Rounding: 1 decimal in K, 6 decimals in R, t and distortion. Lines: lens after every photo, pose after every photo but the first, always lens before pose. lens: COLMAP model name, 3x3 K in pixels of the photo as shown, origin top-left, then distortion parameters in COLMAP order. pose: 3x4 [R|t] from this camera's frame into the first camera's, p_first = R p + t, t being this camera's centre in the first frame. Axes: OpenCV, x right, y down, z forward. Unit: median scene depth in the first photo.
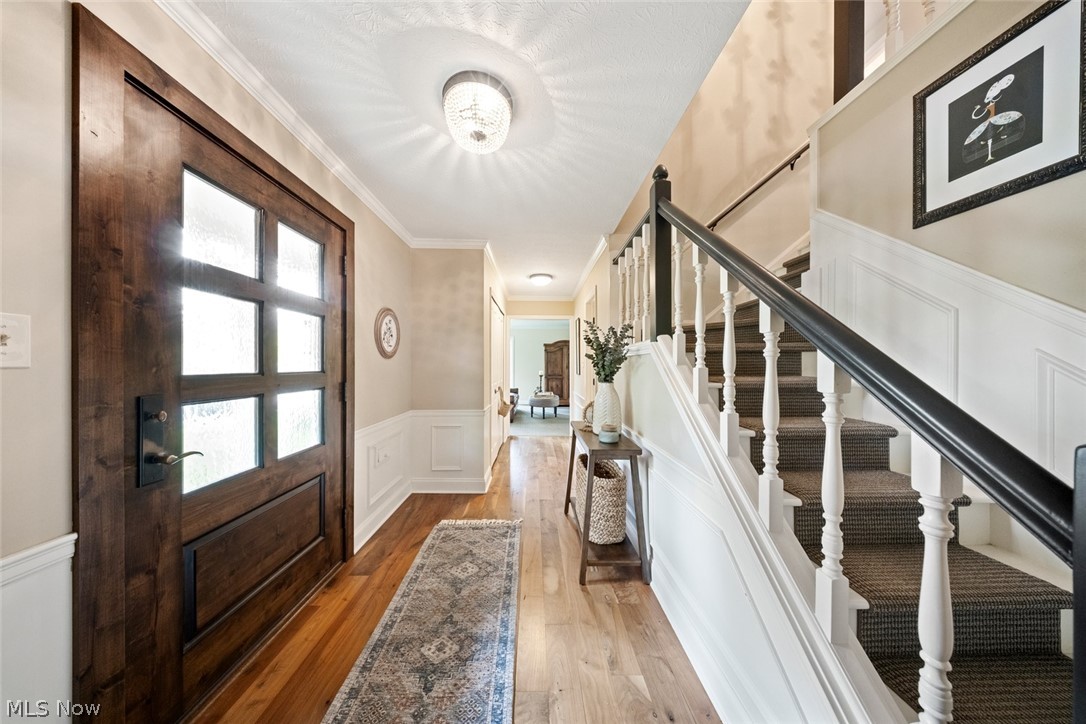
lens RADIAL K [[322.5, 0, 542.8], [0, 322.5, 364.0], [0, 0, 1]] dist [-0.000284, -0.000978]
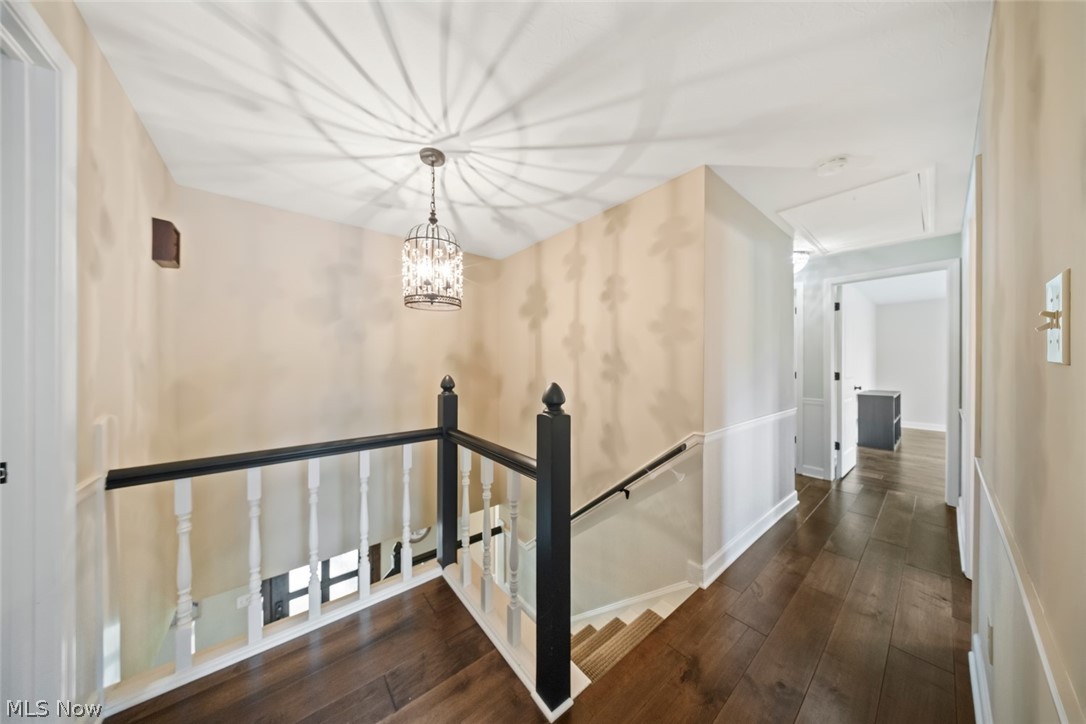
lens RADIAL K [[322.5, 0, 541.8], [0, 322.5, 362.1], [0, 0, 1]] dist [-0.000284, -0.000978]
pose [[0.606533, 0.000061, -0.795058, 1.254013], [0.000709, 1.000000, 0.000617, -0.922522], [0.795058, -0.000938, 0.606533, 0.387413]]
